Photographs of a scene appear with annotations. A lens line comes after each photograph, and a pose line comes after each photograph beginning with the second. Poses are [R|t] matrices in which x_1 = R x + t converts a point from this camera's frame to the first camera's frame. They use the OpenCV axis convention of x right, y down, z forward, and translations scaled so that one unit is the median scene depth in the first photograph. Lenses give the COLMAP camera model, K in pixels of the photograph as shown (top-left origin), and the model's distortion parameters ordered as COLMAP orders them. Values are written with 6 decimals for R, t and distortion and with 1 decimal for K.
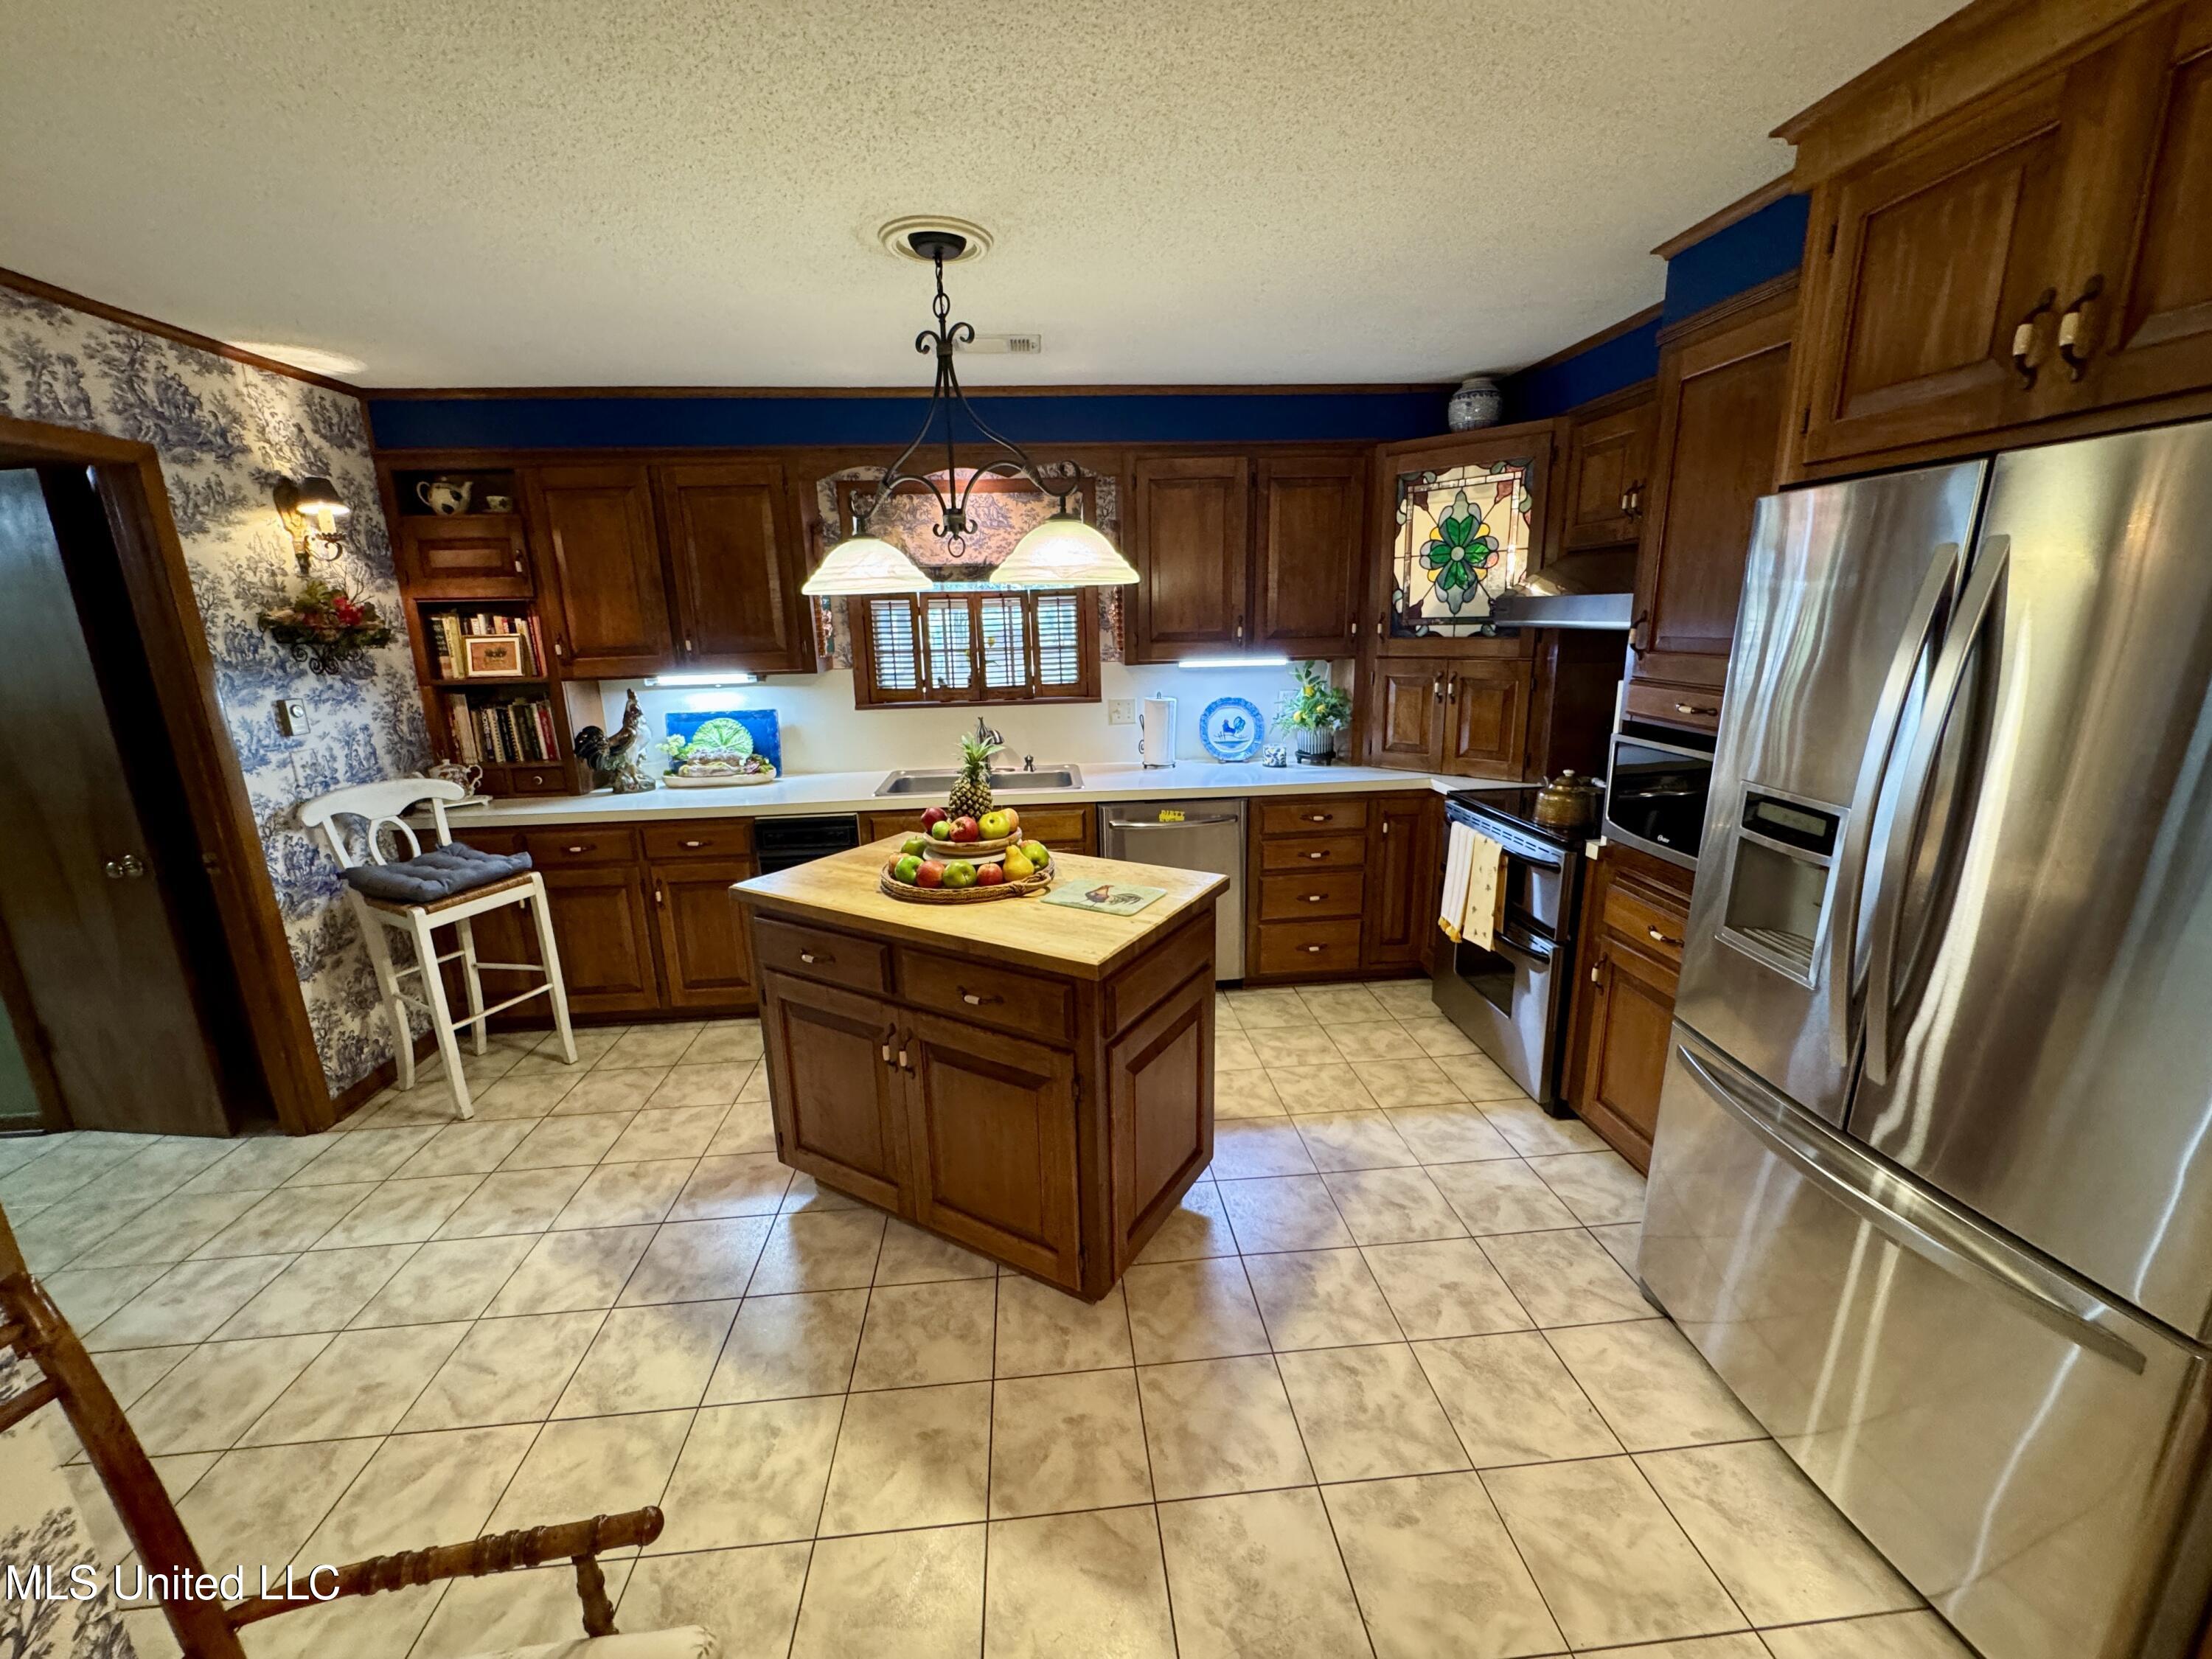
lens RADIAL K [[883.2, 0, 1106.0], [0, 883.2, 829.5], [0, 0, 1]] dist [-0.003226, 0.000110]
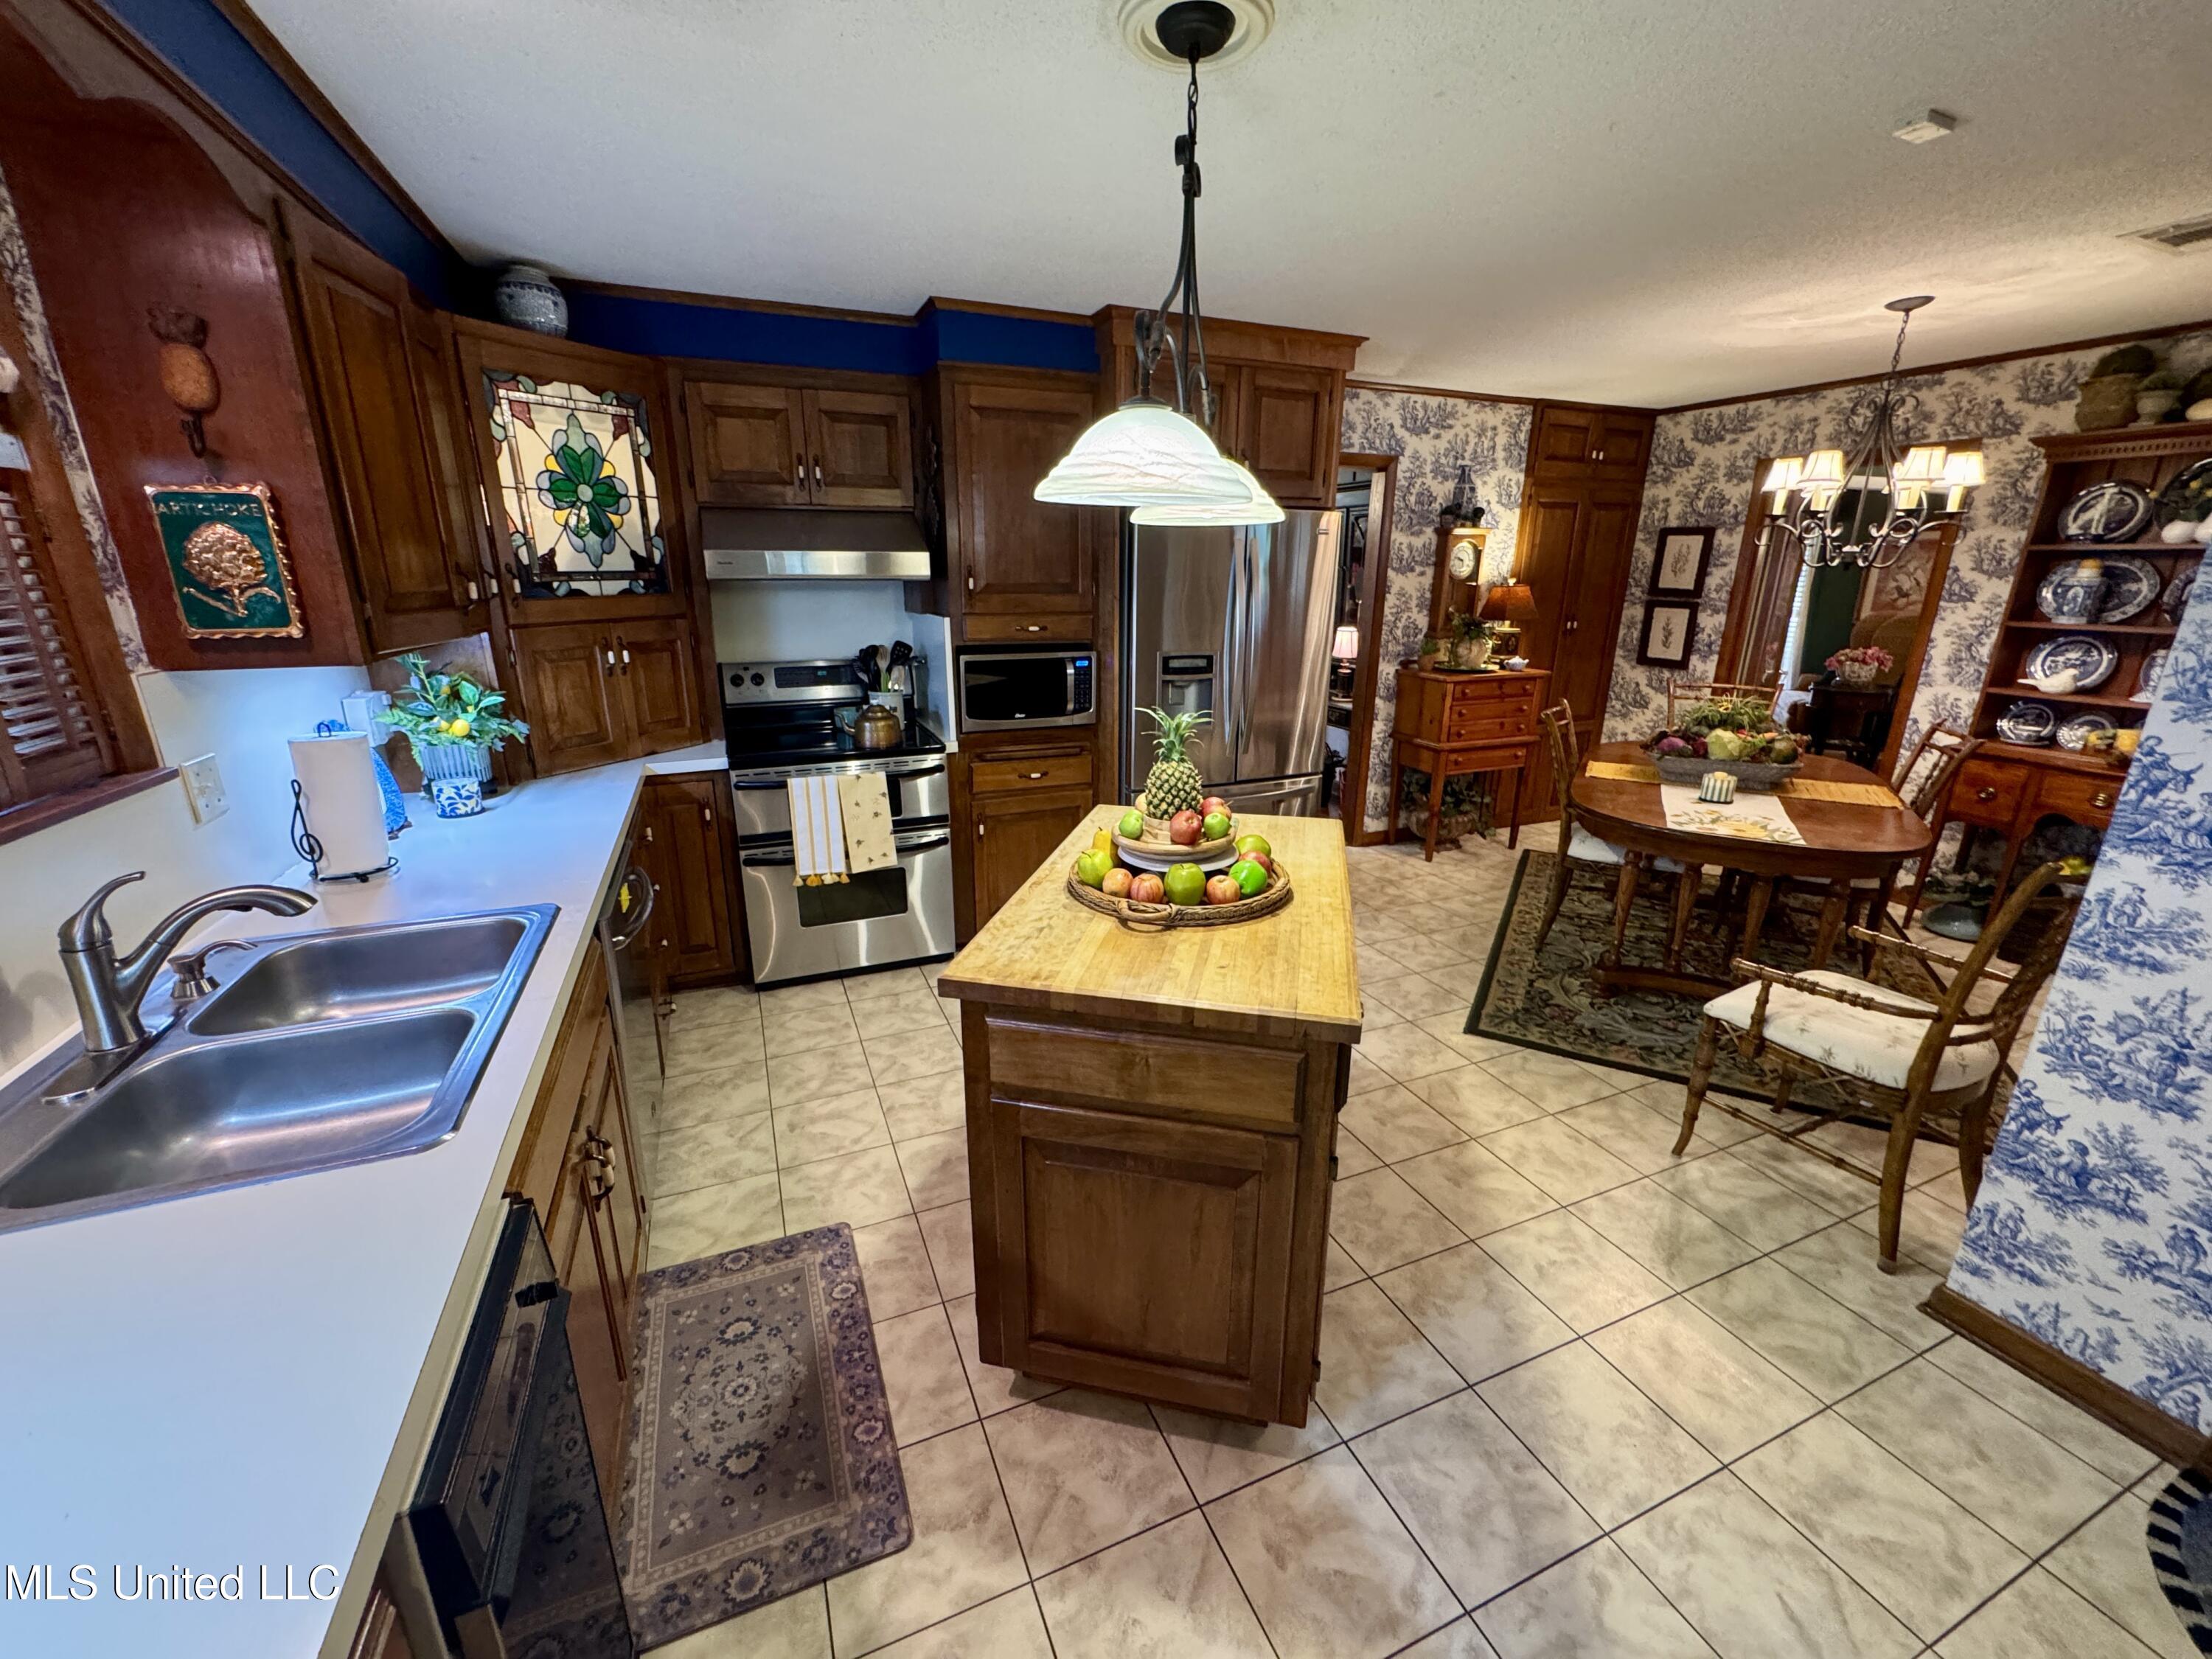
lens RADIAL K [[883.2, 0, 1106.0], [0, 883.2, 829.5], [0, 0, 1]] dist [-0.003226, 0.000110]
pose [[-0.301778, -0.248841, 0.920330, -0.582418], [0.232130, 0.917106, 0.324086, -0.179055], [-0.924687, 0.311438, -0.218999, 0.830362]]
